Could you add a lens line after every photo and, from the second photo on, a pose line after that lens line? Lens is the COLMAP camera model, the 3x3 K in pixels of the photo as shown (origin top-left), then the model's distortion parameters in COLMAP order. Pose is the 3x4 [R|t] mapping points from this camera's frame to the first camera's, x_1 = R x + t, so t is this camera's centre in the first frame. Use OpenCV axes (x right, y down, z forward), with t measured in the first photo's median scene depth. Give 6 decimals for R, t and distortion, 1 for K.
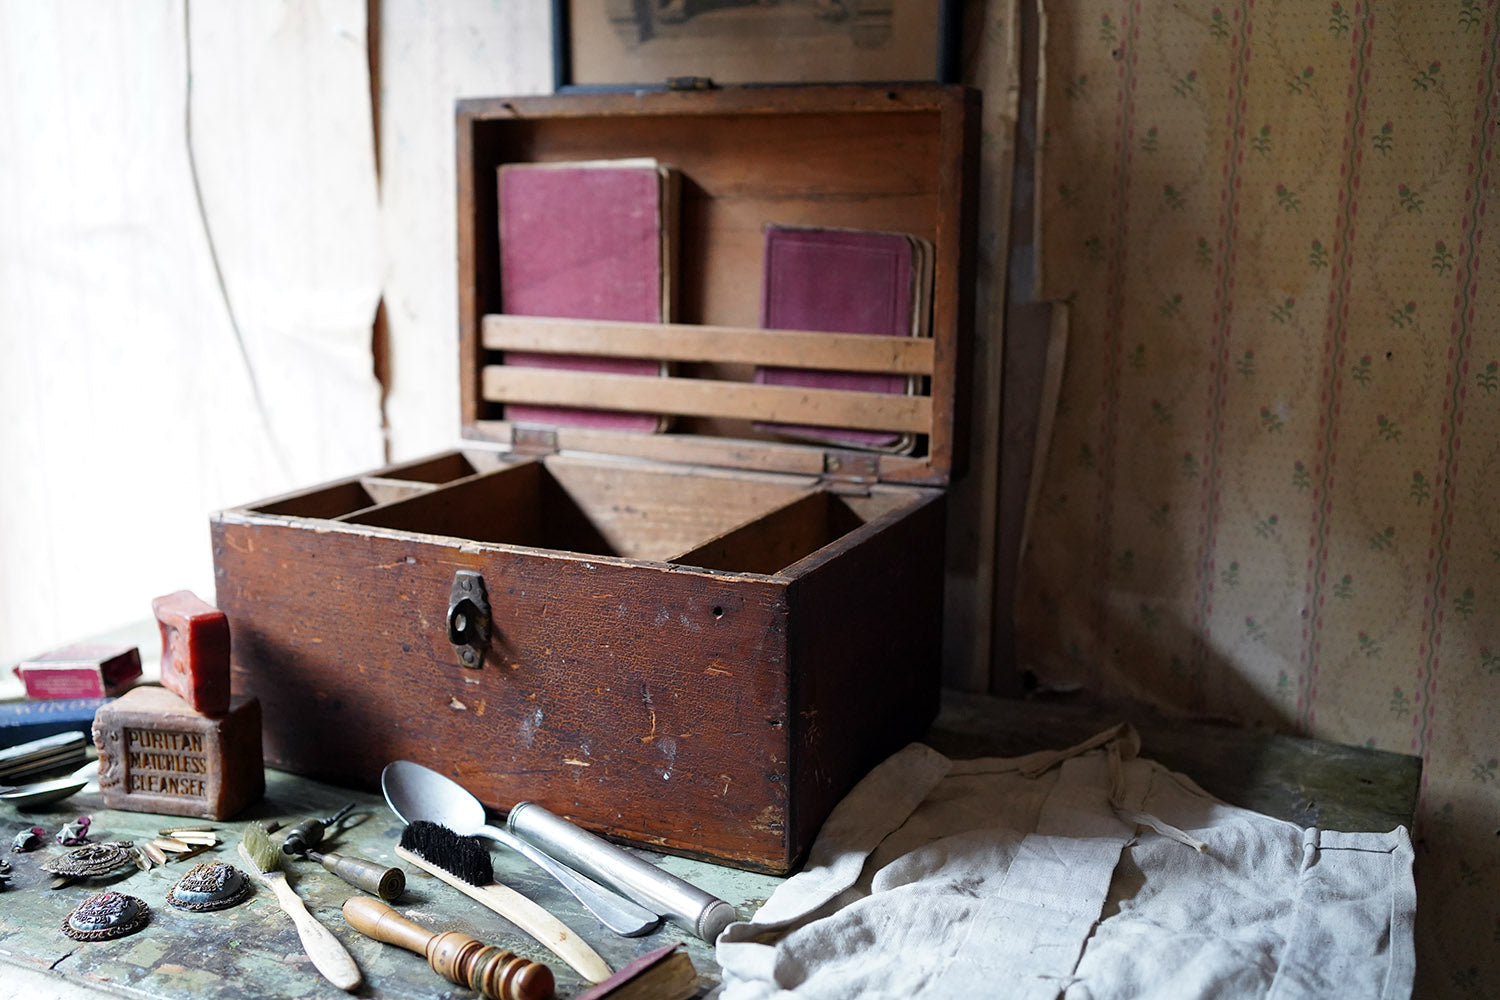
lens RADIAL K [[1514.0, 0, 746.3], [0, 1514.0, 500.5], [0, 0, 1]] dist [-0.024036, 0.142621]
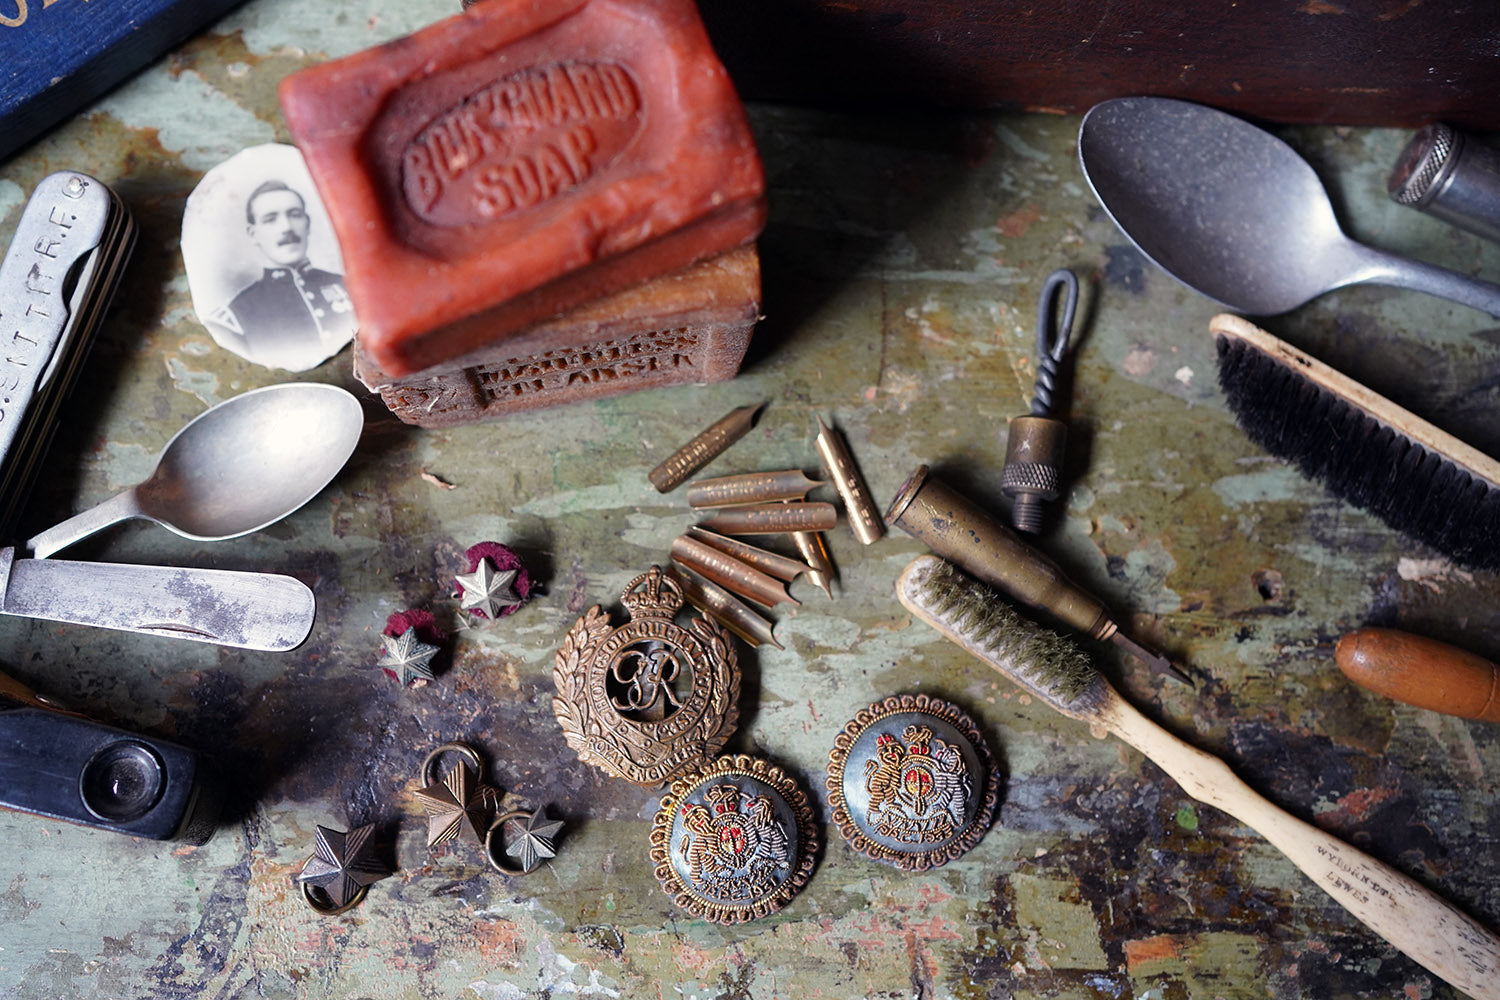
lens RADIAL K [[1514.0, 0, 746.3], [0, 1514.0, 500.5], [0, 0, 1]] dist [-0.024036, 0.142621]
pose [[0.909124, -0.400171, 0.115572, -0.364878], [0.025948, 0.331339, 0.943155, -0.158774], [-0.415717, -0.854446, 0.311612, 0.751083]]
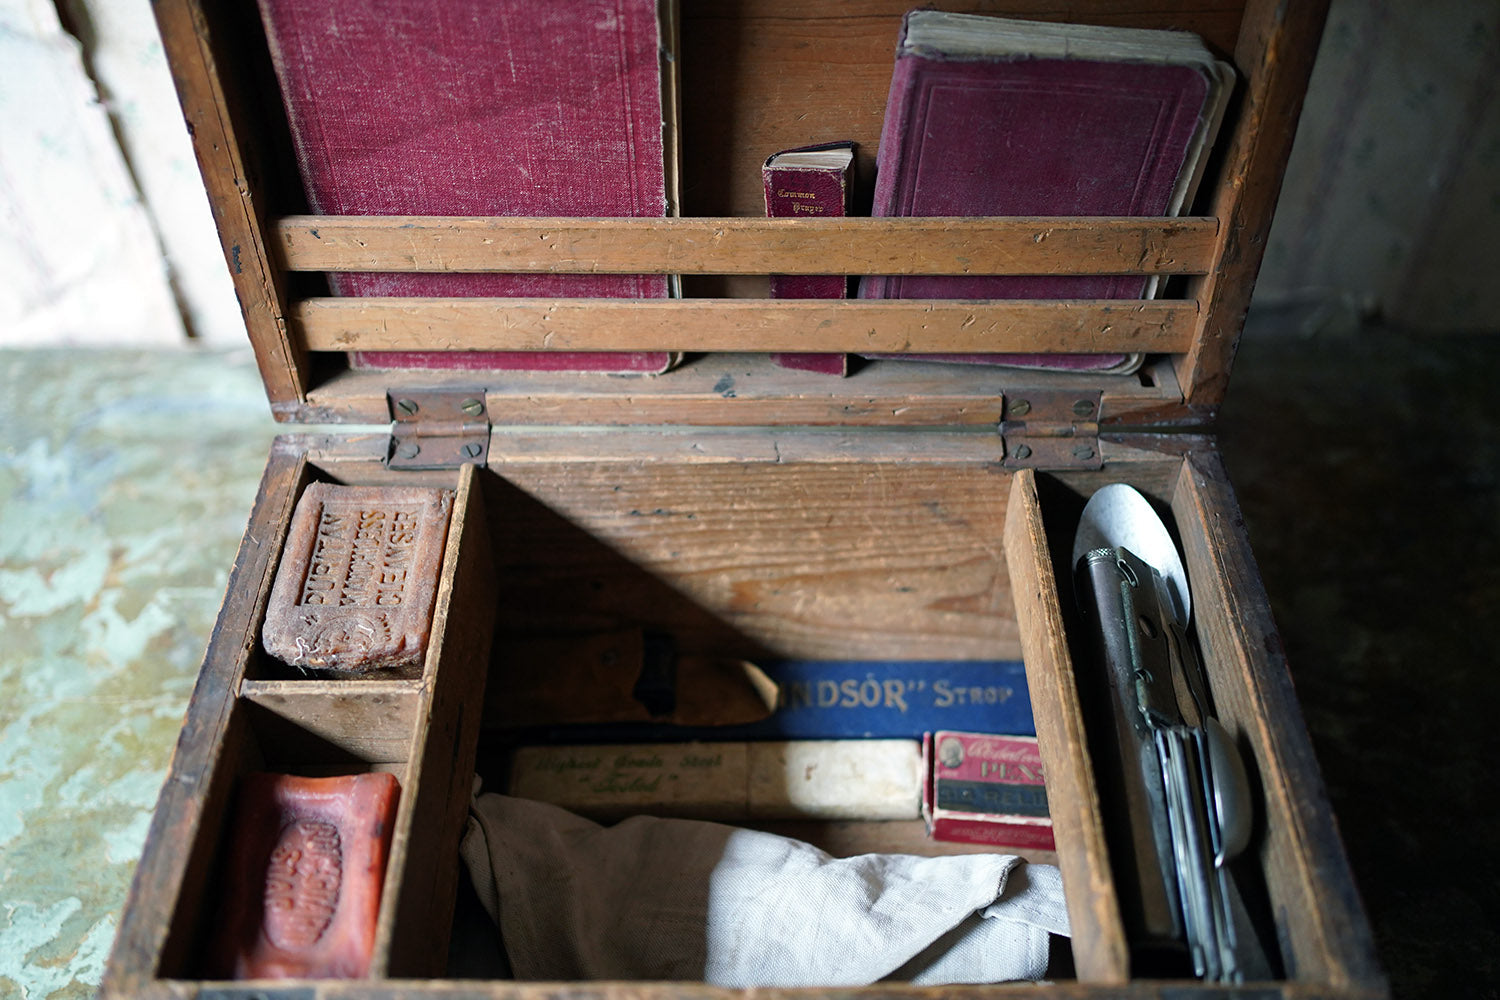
lens RADIAL K [[1527.5, 0, 752.2], [0, 1527.5, 490.6], [0, 0, 1]] dist [-0.018398, 0.138363]
pose [[0.901661, -0.310505, 0.300989, -0.247456], [0.091543, 0.817295, 0.568902, -0.376837], [-0.422643, -0.485403, 0.765347, 0.587239]]
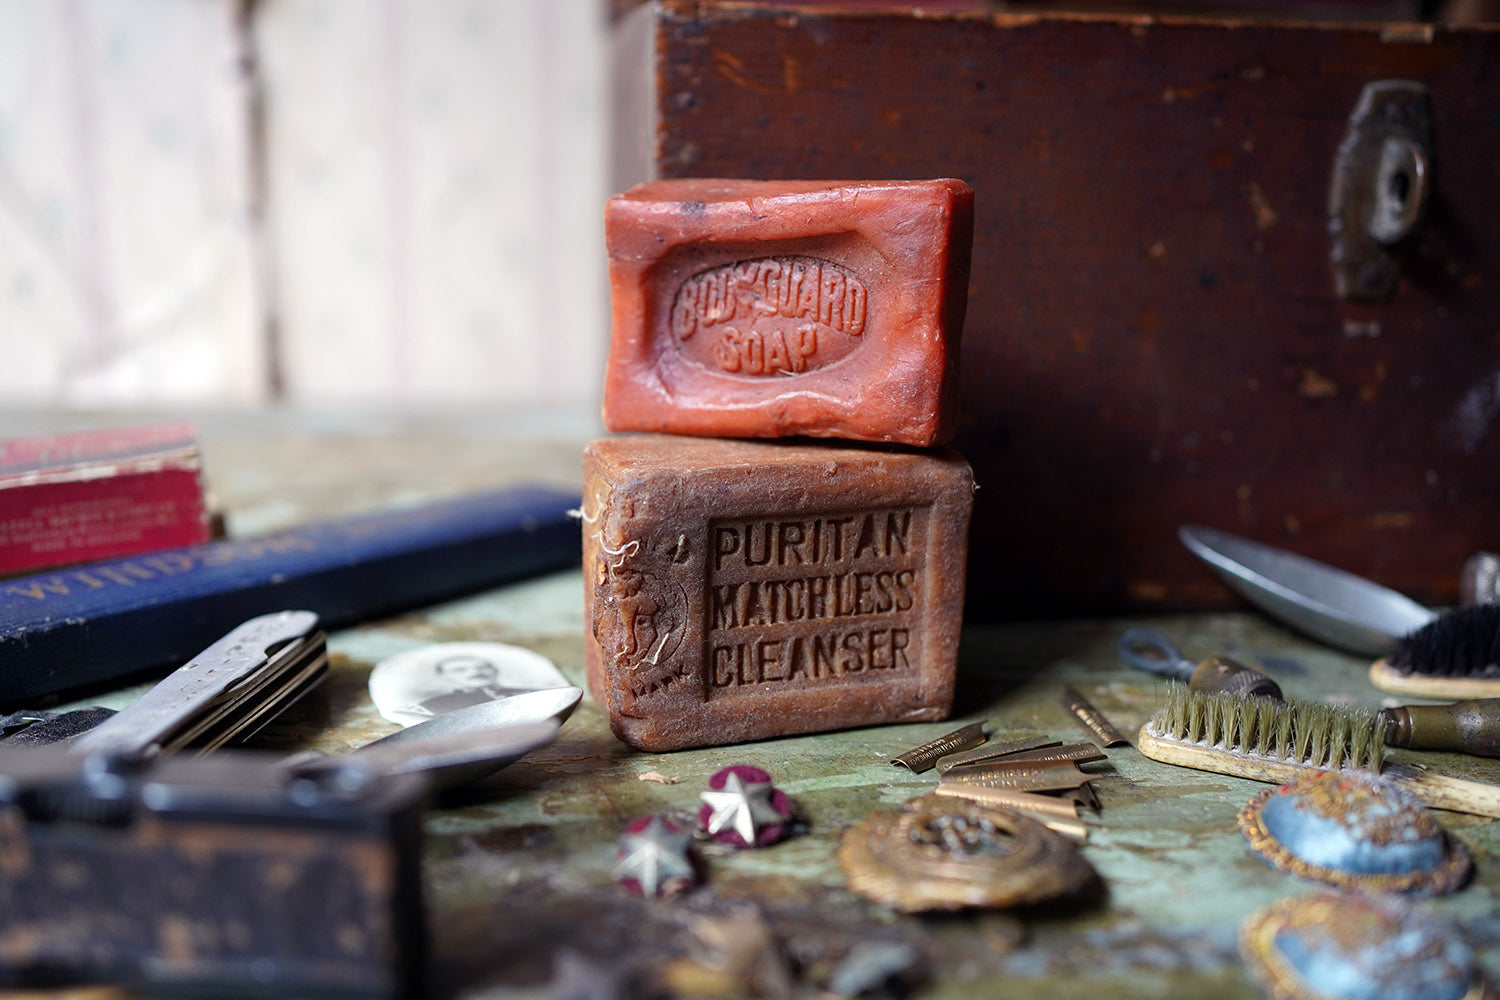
lens RADIAL K [[1514.0, 0, 746.3], [0, 1514.0, 500.5], [0, 0, 1]] dist [-0.024036, 0.142621]
pose [[0.833101, -0.112151, 0.541632, -0.542066], [0.086921, 0.993607, 0.072041, 0.108066], [-0.546249, -0.012938, 0.837523, 0.621759]]
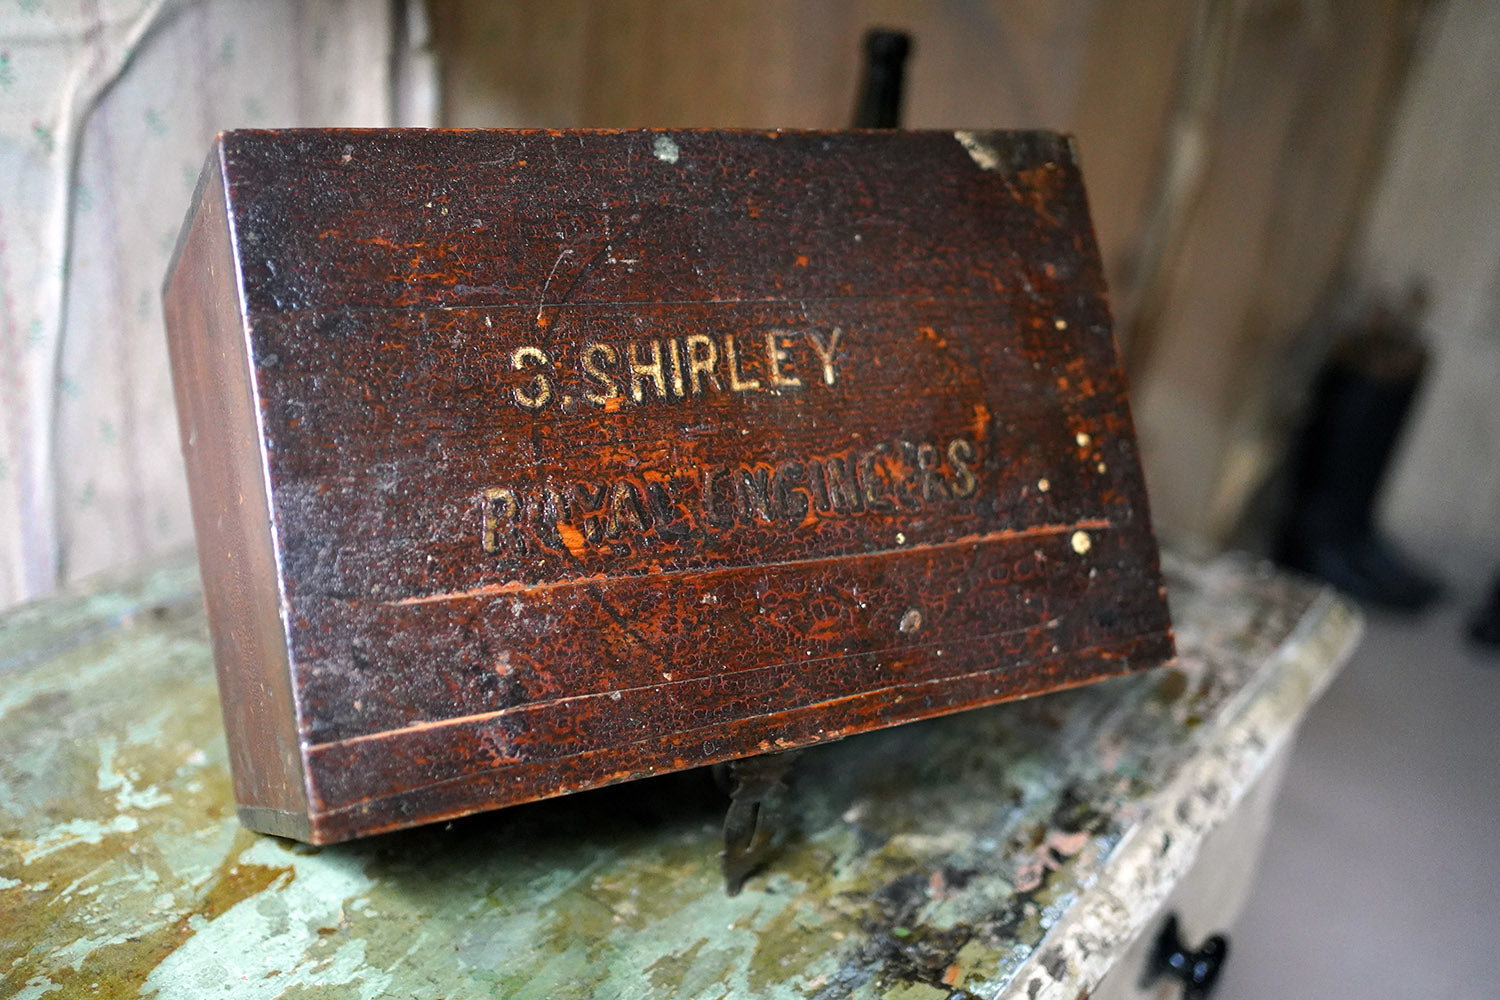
lens RADIAL K [[1514.0, 0, 746.3], [0, 1514.0, 500.5], [0, 0, 1]] dist [-0.024036, 0.142621]
pose [[0.157041, -0.404121, 0.901124, -0.813084], [0.099529, 0.914276, 0.392674, -0.241720], [-0.982564, 0.028022, 0.183800, 0.692014]]
